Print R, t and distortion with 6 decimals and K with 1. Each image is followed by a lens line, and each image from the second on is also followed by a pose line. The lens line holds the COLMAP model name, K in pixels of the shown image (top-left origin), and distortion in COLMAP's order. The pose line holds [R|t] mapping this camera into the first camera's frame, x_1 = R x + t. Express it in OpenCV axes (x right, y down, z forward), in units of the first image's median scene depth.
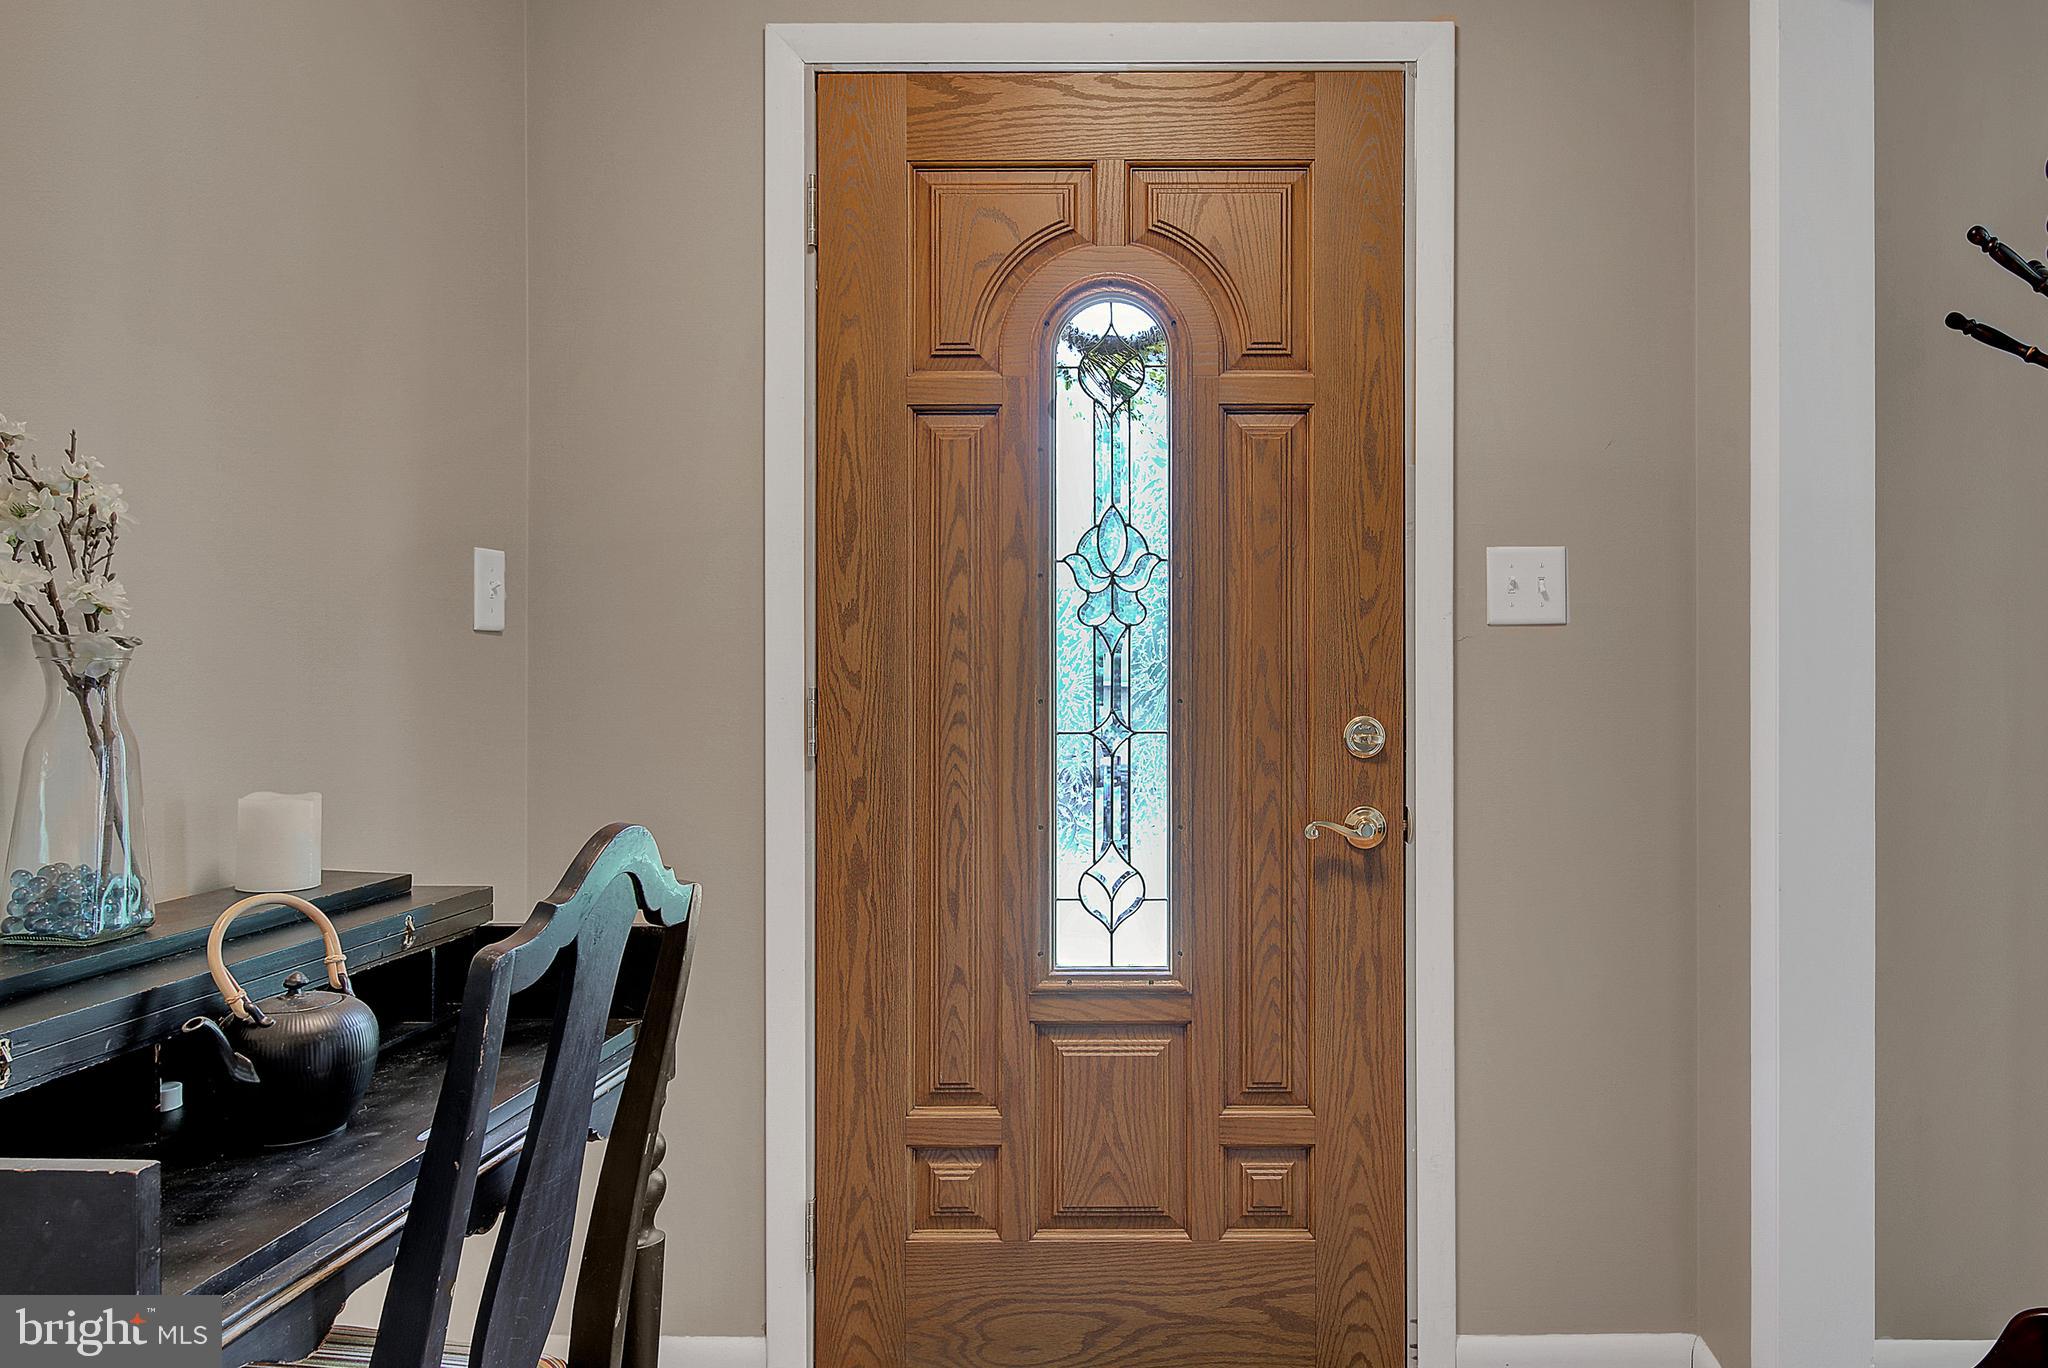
lens RADIAL K [[1319.3, 0, 1023.9], [0, 1319.3, 680.7], [0, 0, 1]] dist [0.000024, -0.000141]
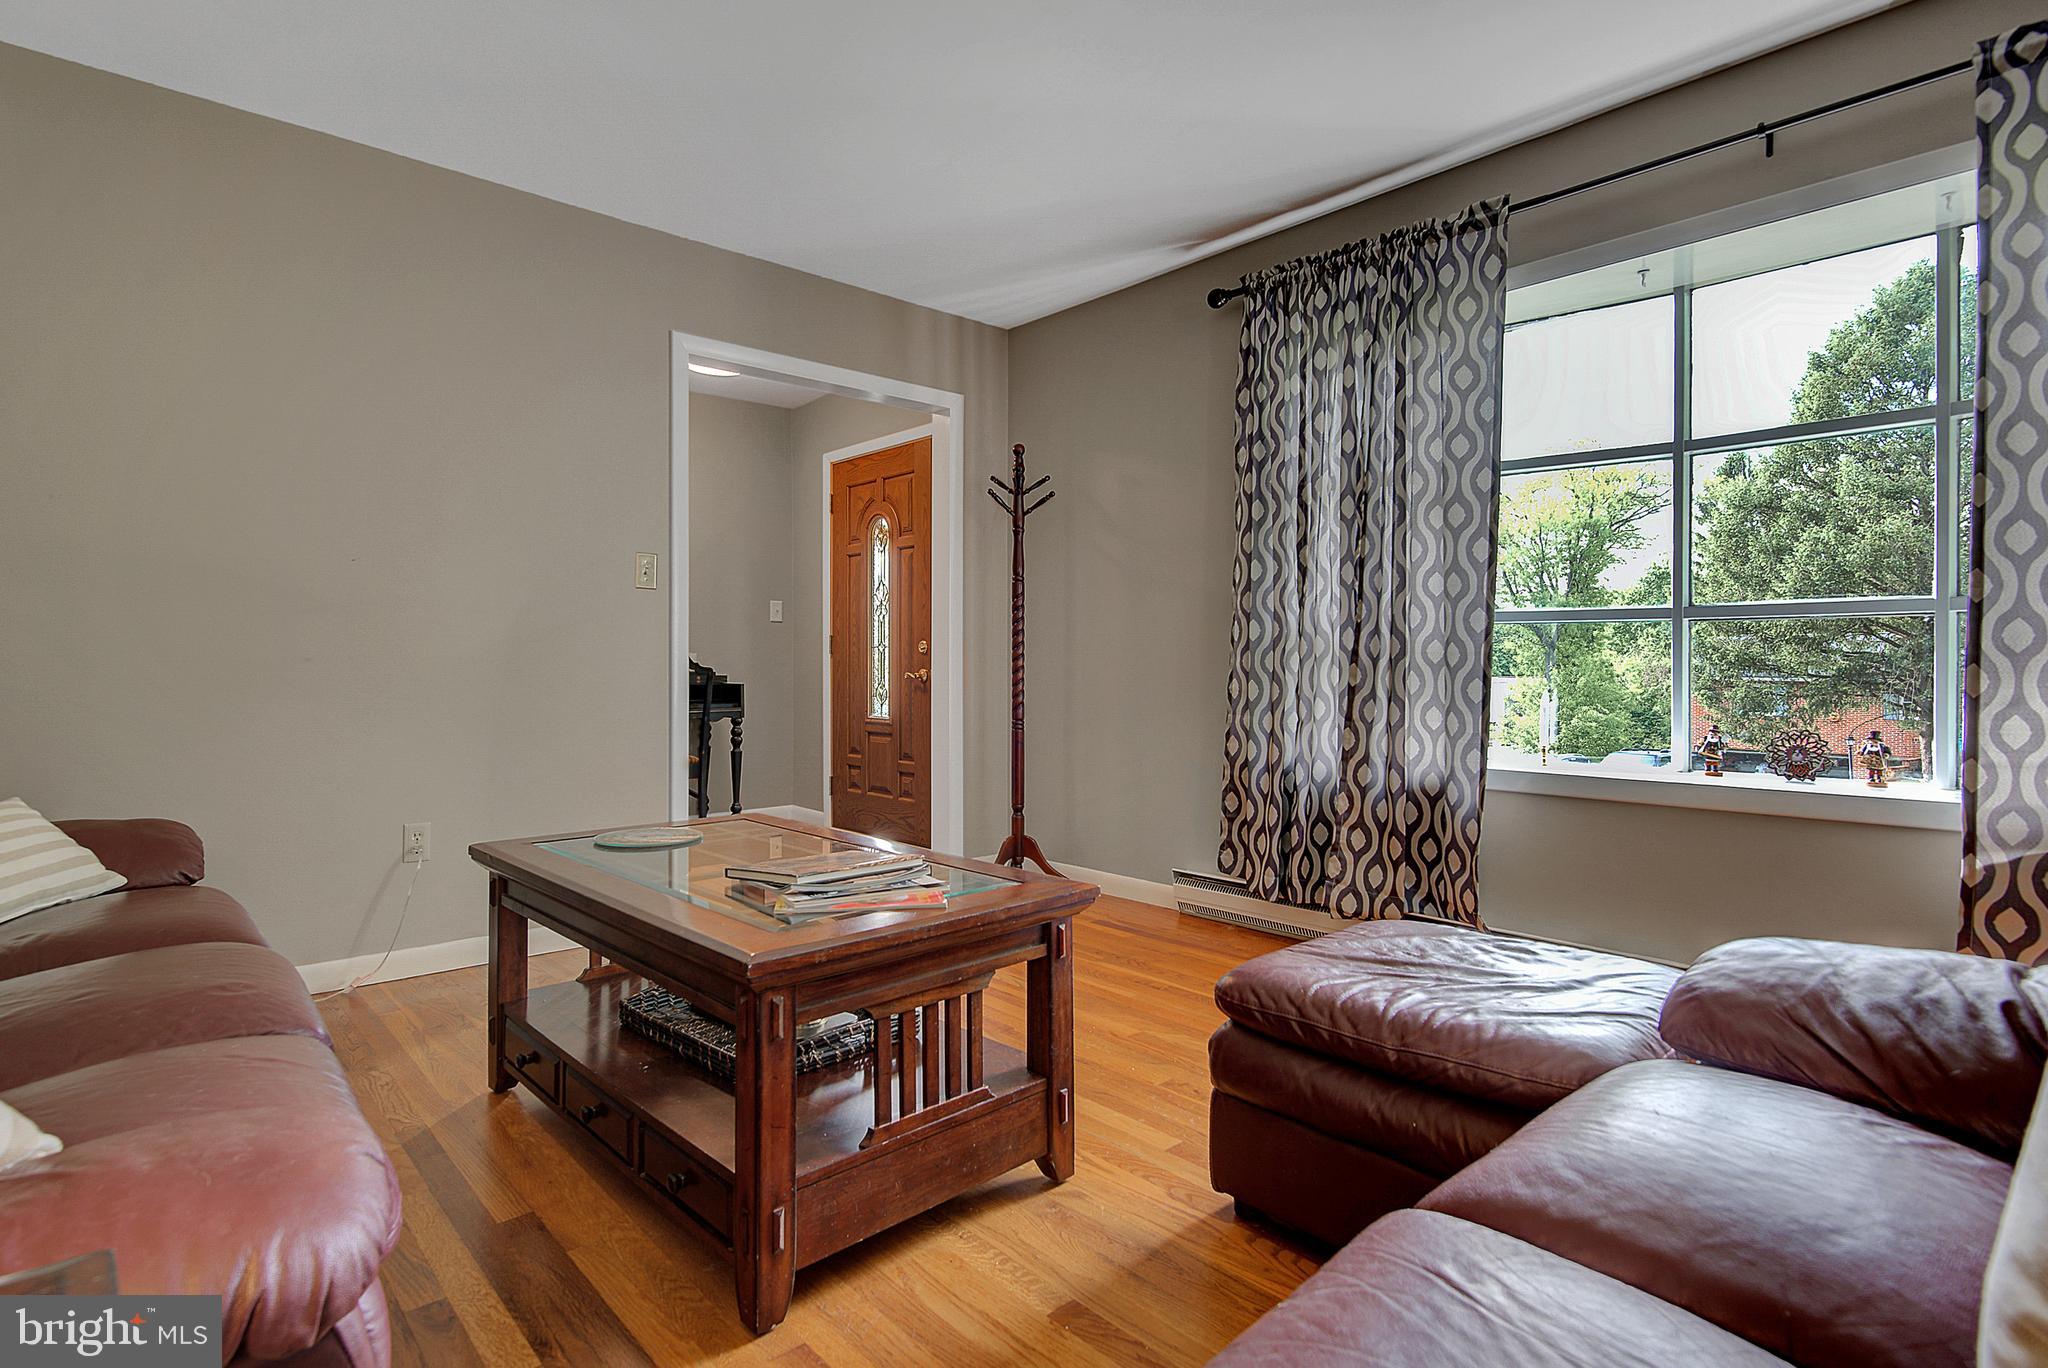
lens RADIAL K [[991.5, 0, 1008.3], [0, 991.5, 675.7], [0, 0, 1]] dist [0.001185, -0.007339]
pose [[0.663740, 0.006061, -0.747938, 2.183350], [-0.005123, 0.999981, 0.003557, 0.103778], [0.747945, 0.001471, 0.663759, -0.437059]]
